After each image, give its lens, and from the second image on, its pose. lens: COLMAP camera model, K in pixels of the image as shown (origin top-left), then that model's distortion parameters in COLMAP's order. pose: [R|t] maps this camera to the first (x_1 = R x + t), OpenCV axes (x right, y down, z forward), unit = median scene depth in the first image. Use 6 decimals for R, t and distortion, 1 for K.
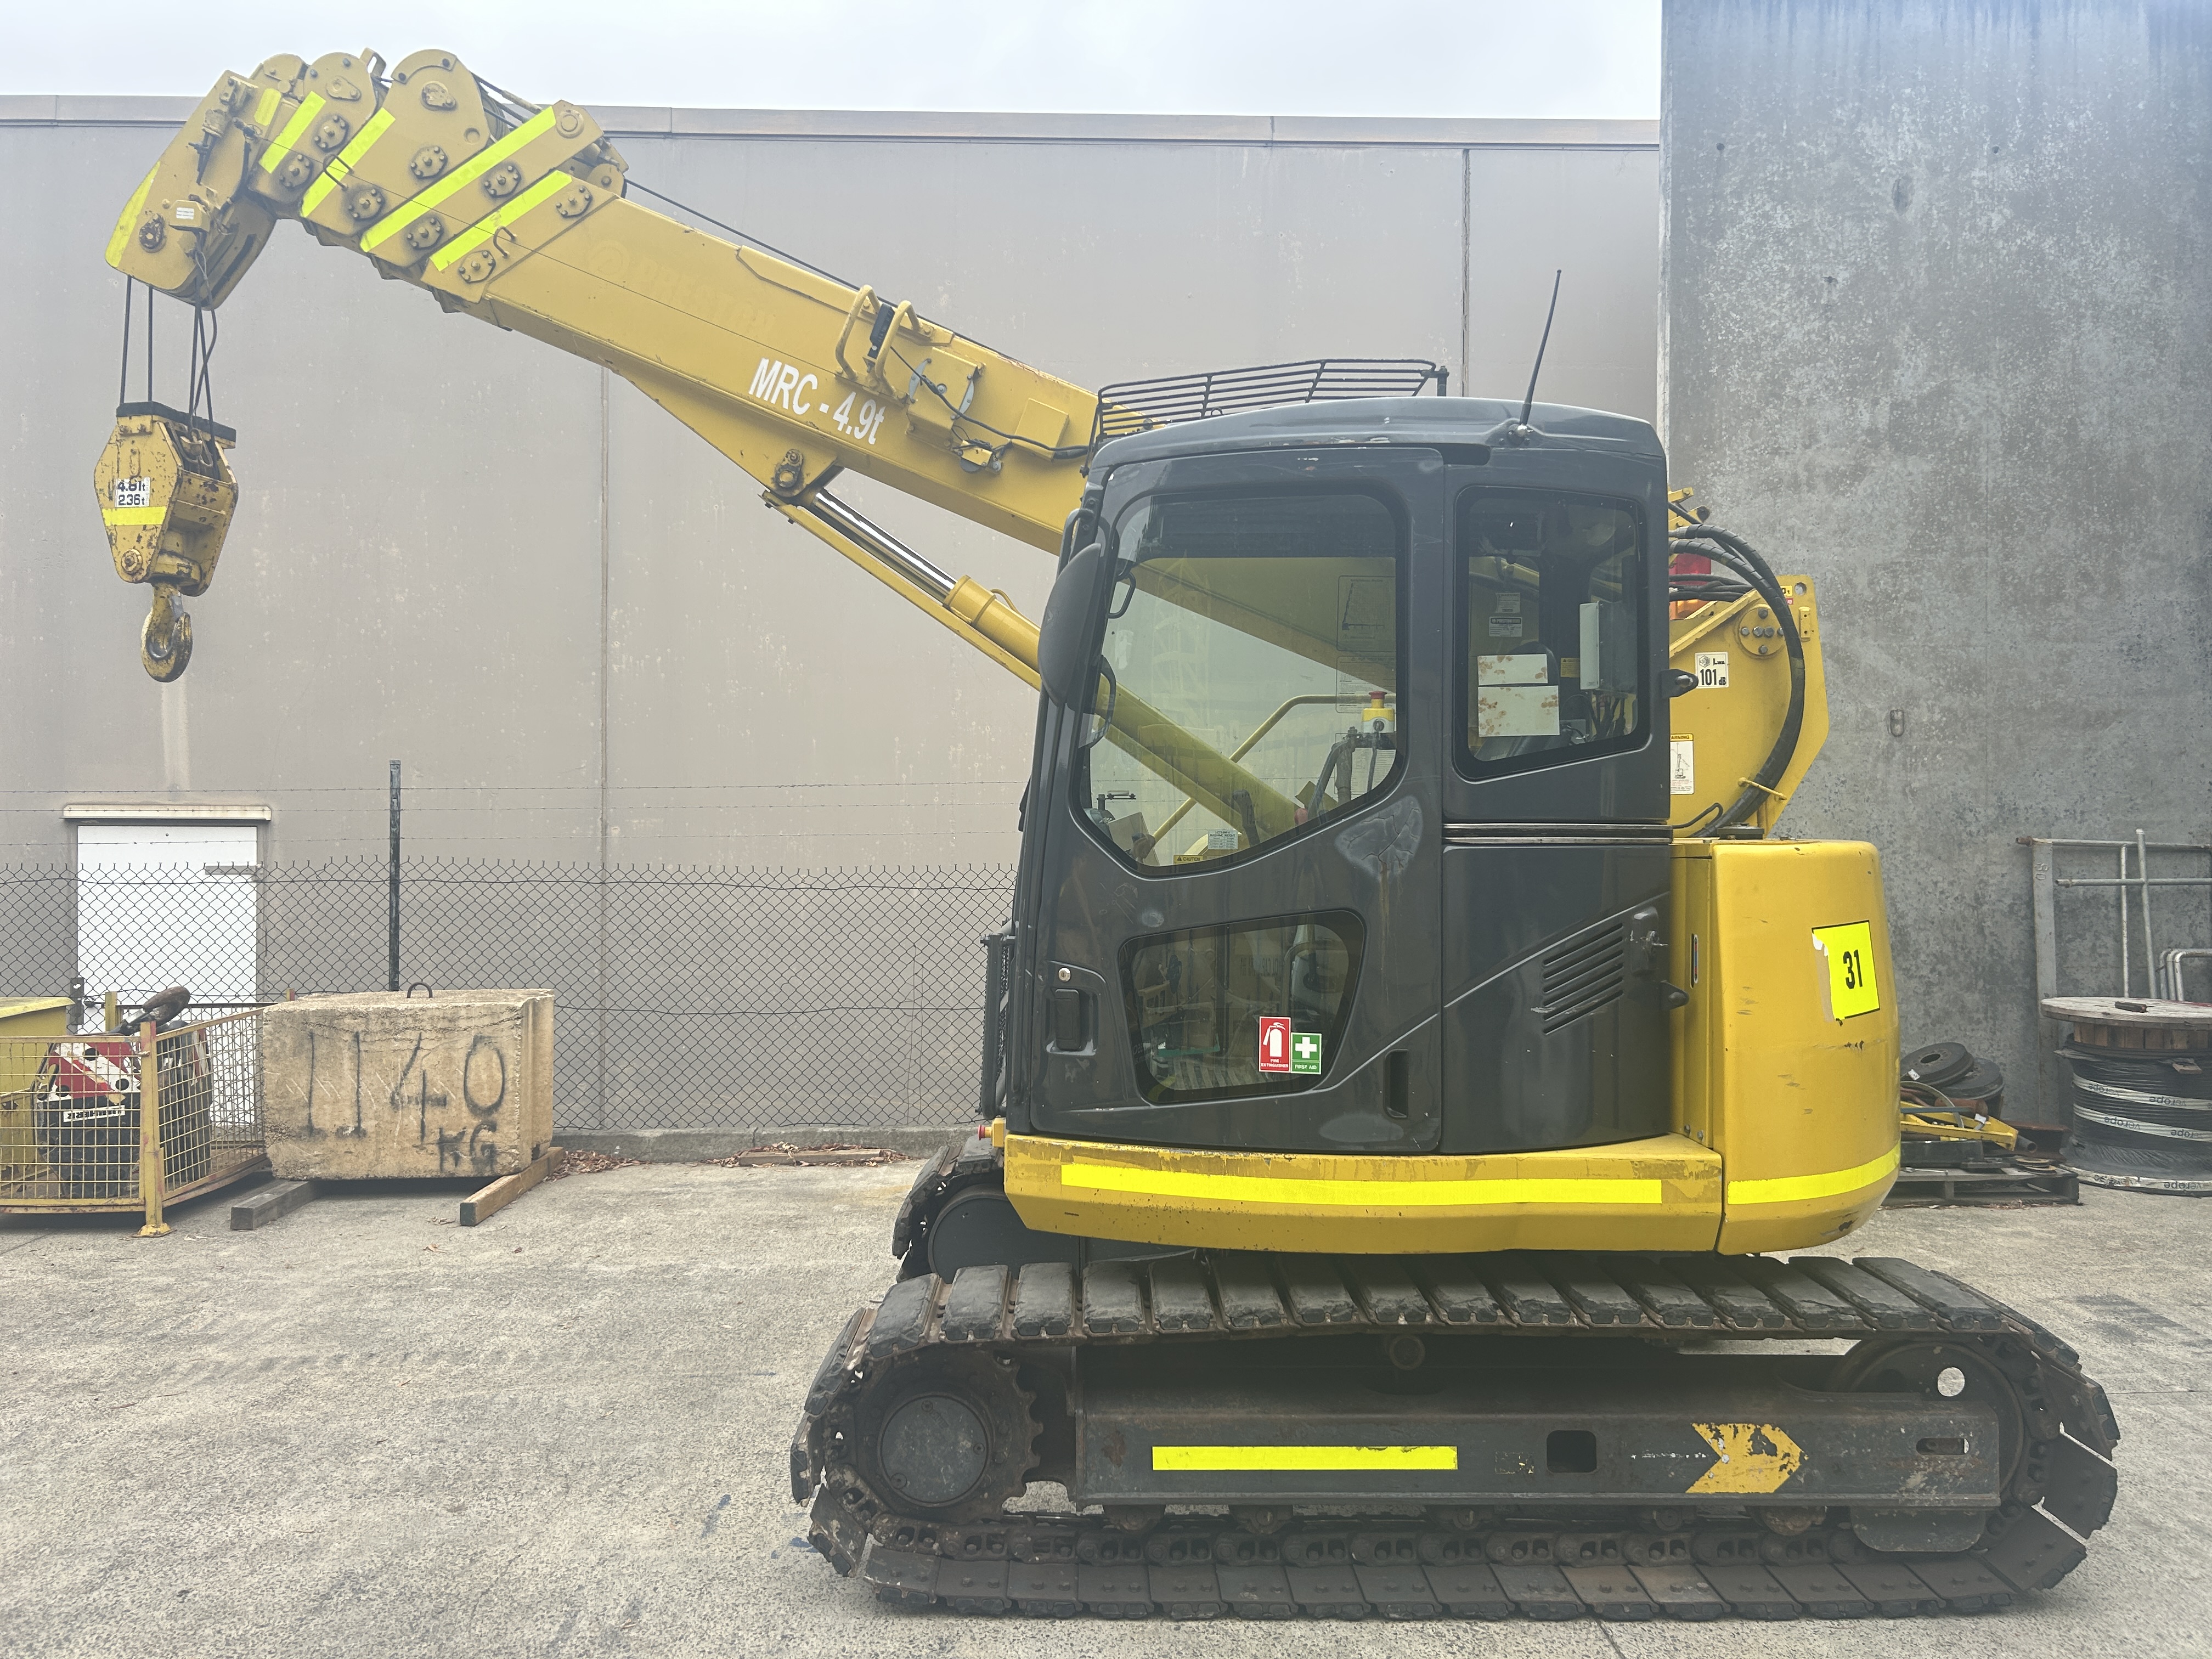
lens RADIAL K [[1672.2, 0, 1101.9], [0, 1672.2, 820.6], [0, 0, 1]] dist [0.043996, -0.046955]
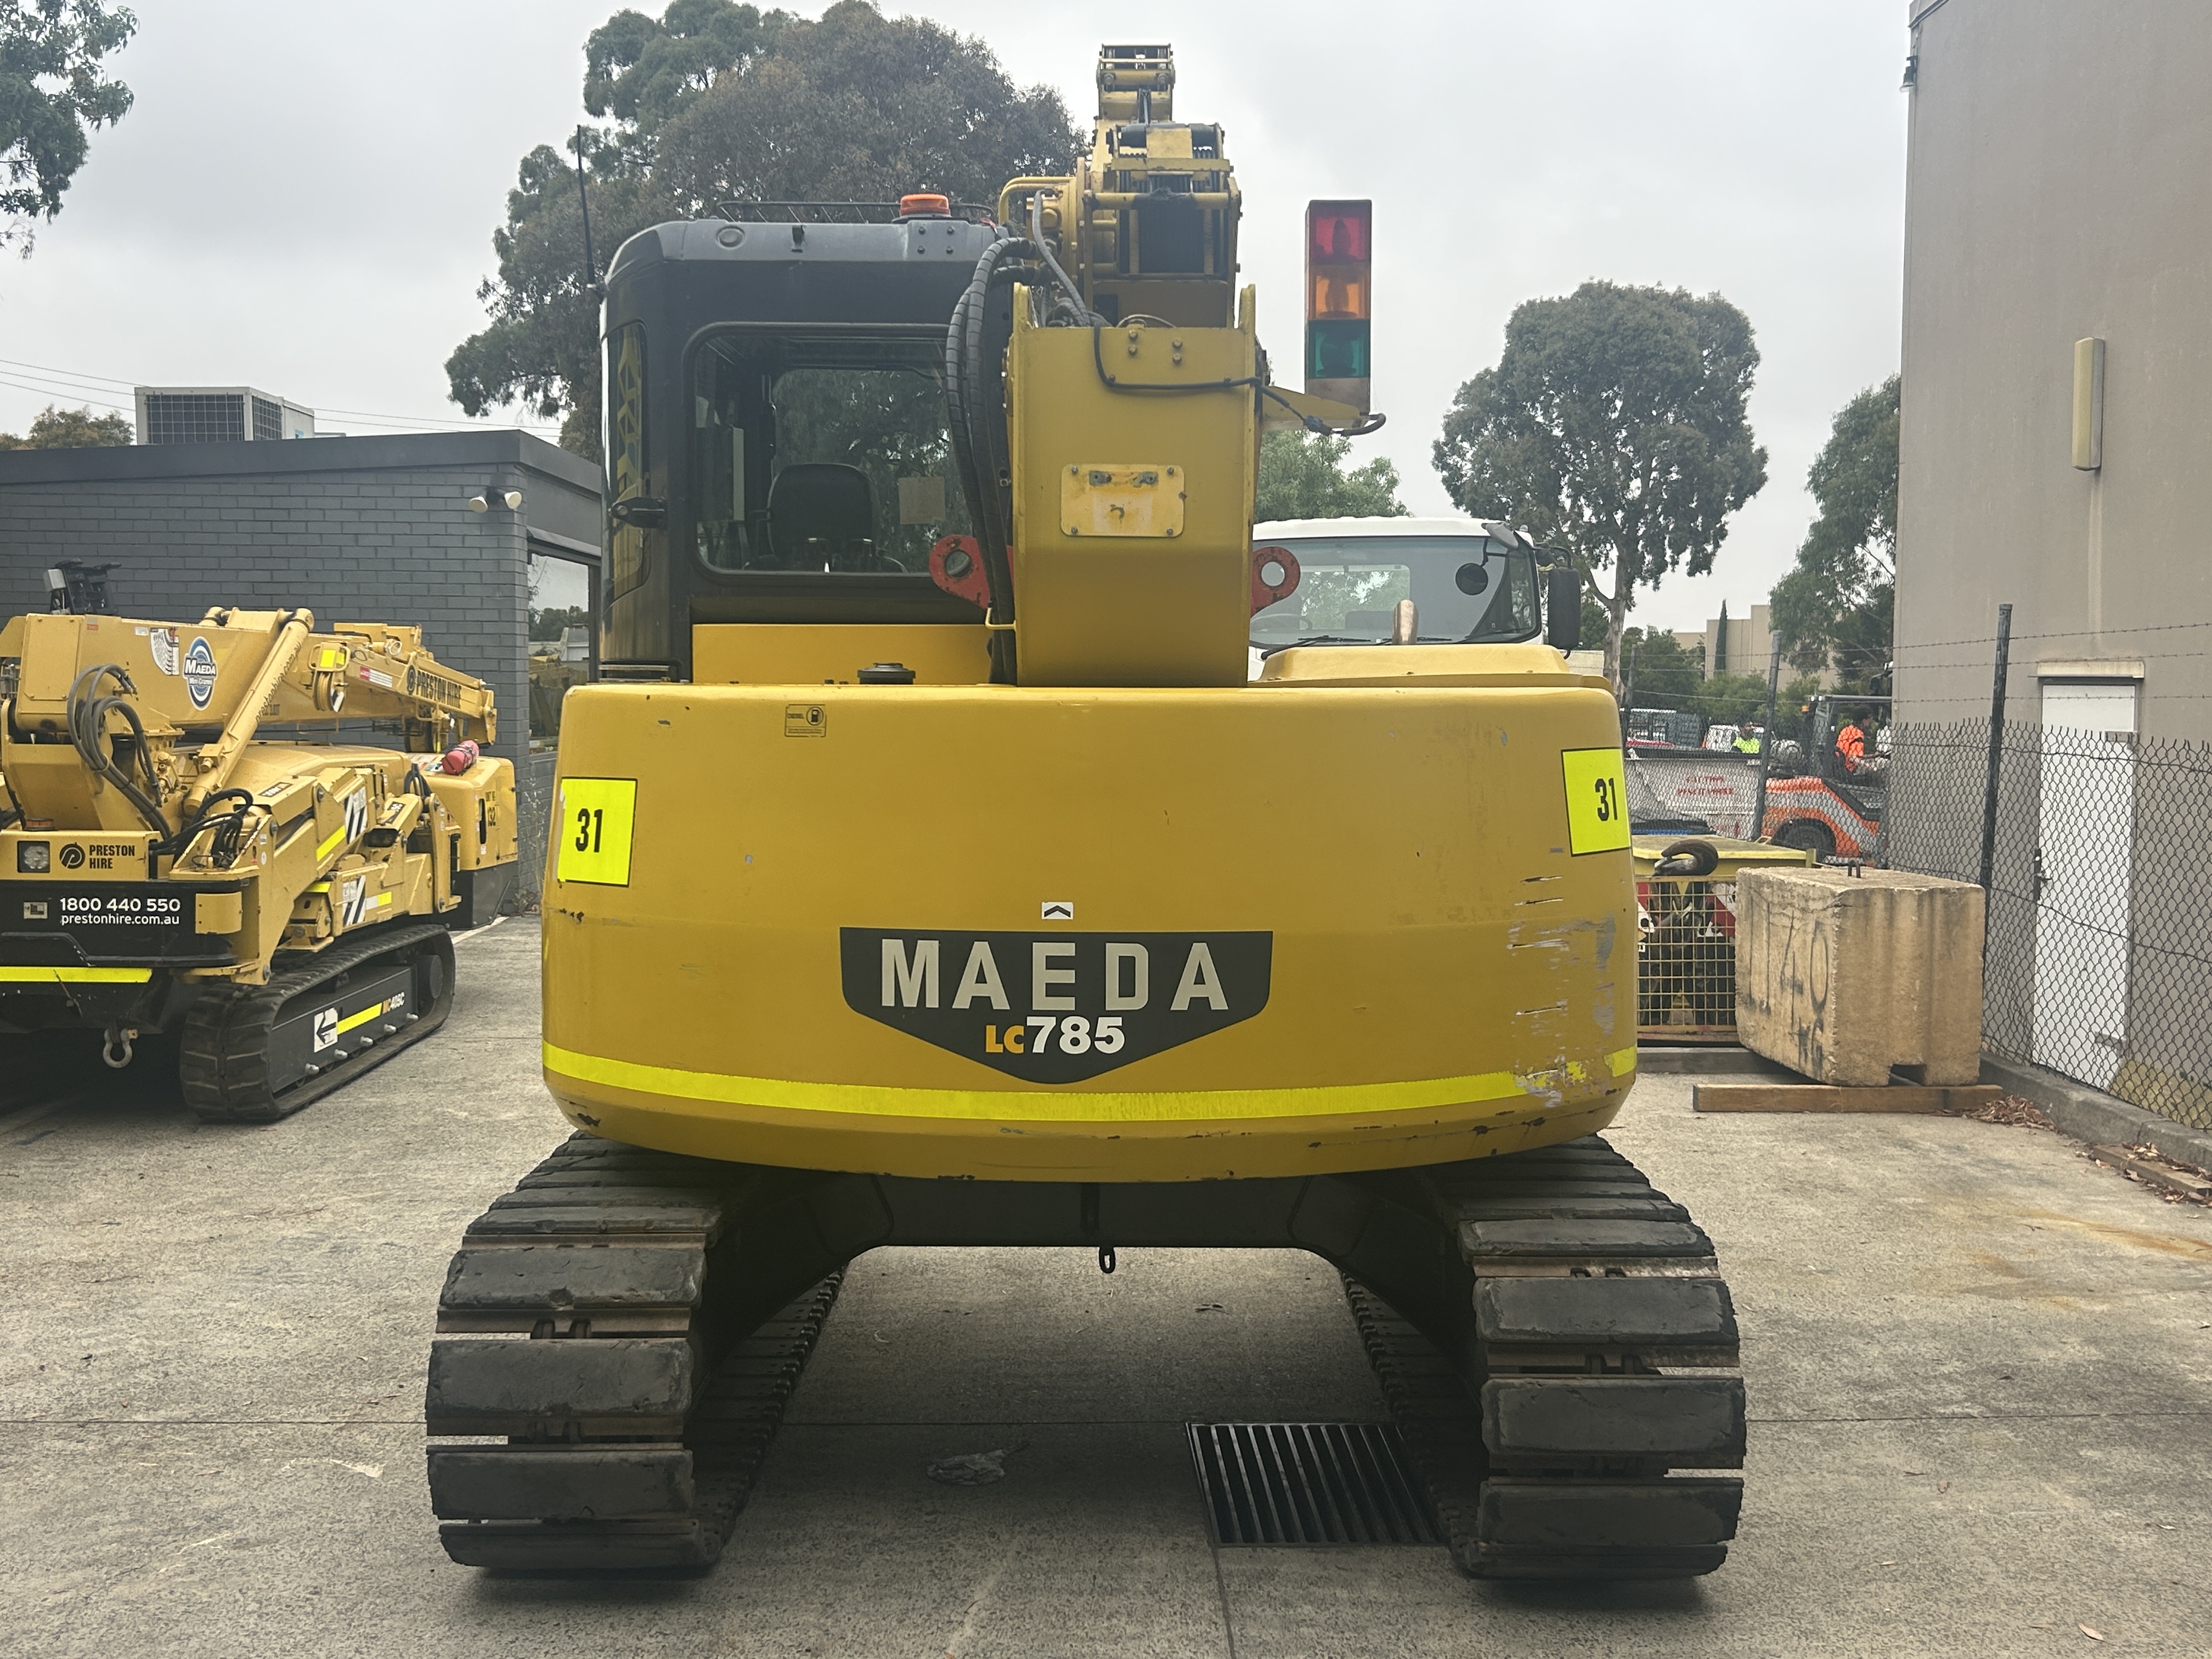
lens RADIAL K [[2202.0, 0, 1106.0], [0, 2202.0, 829.5], [0, 0, 1]] dist [0.173781, -0.444944]
pose [[-0.005770, 0.063525, -0.997964, 1.267290], [-0.002516, 0.997976, 0.063541, 0.011492], [0.999980, 0.002878, -0.005599, 1.017062]]
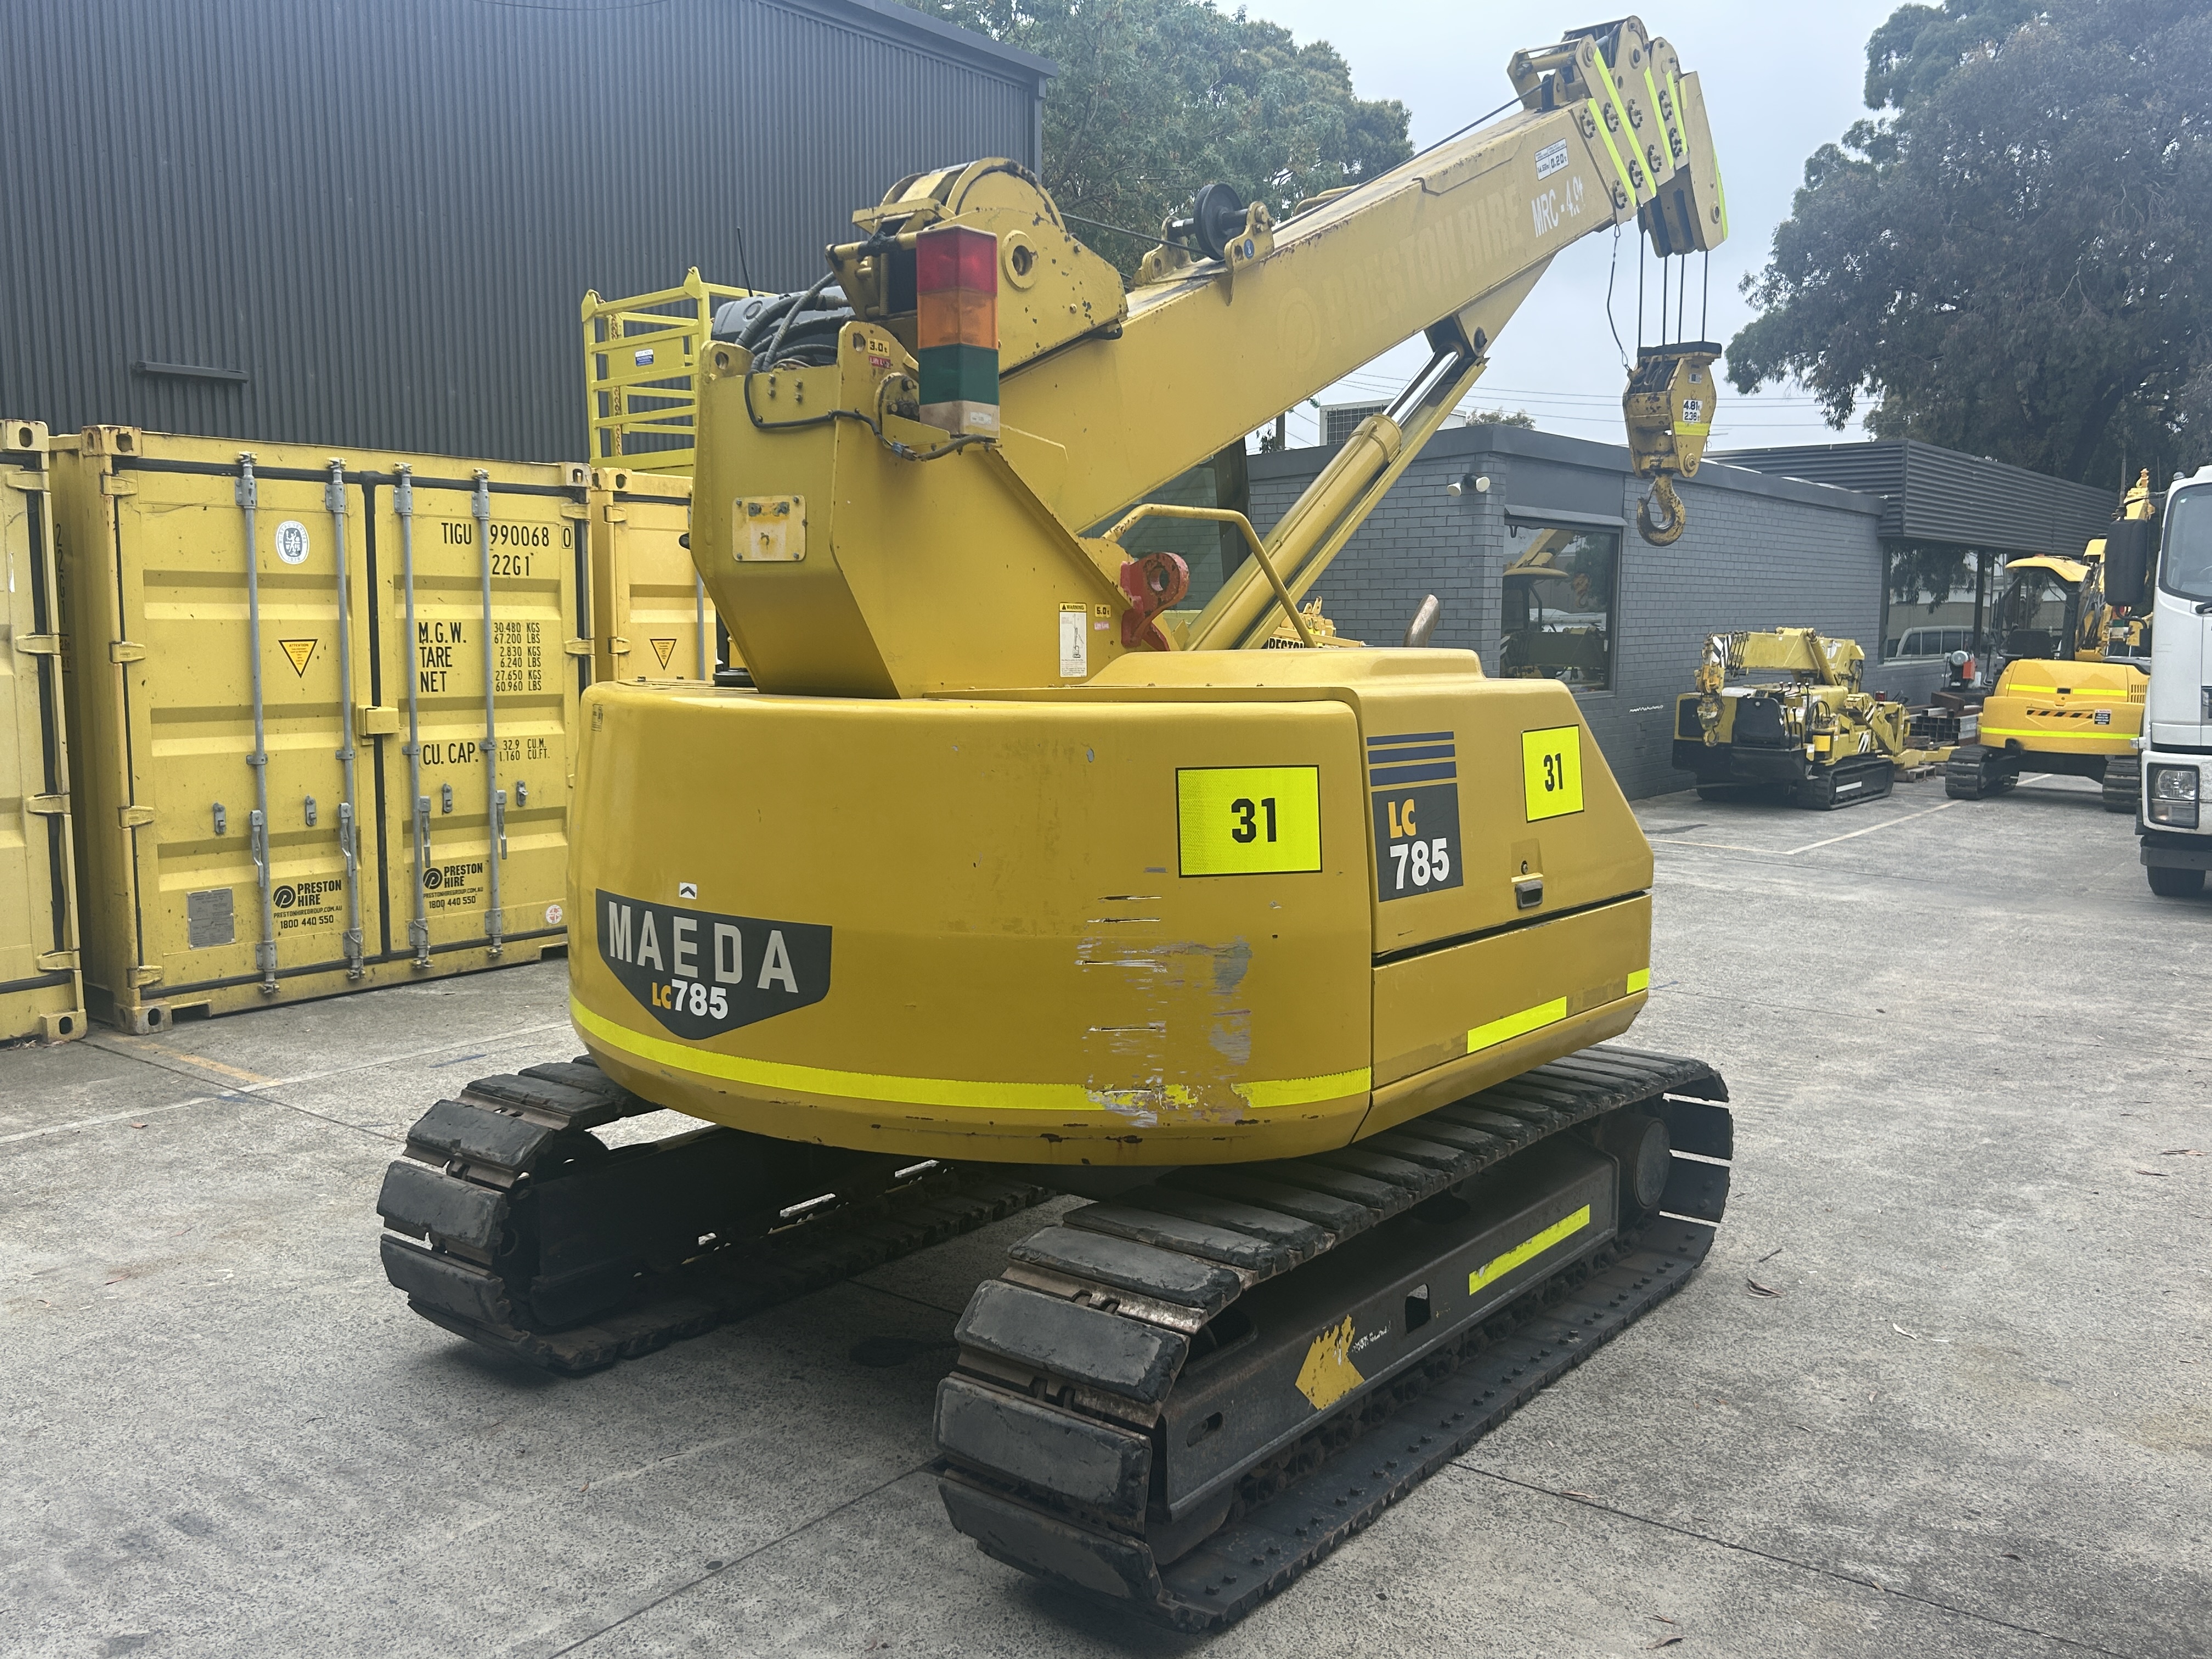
lens RADIAL K [[1848.3, 0, 1095.8], [0, 1848.3, 834.2], [0, 0, 1]] dist [0.054039, -0.059340]
pose [[-0.626454, 0.088192, -0.774453, 0.951409], [0.000687, 0.993641, 0.112596, -0.019969], [0.779458, 0.070004, -0.622531, 1.630359]]
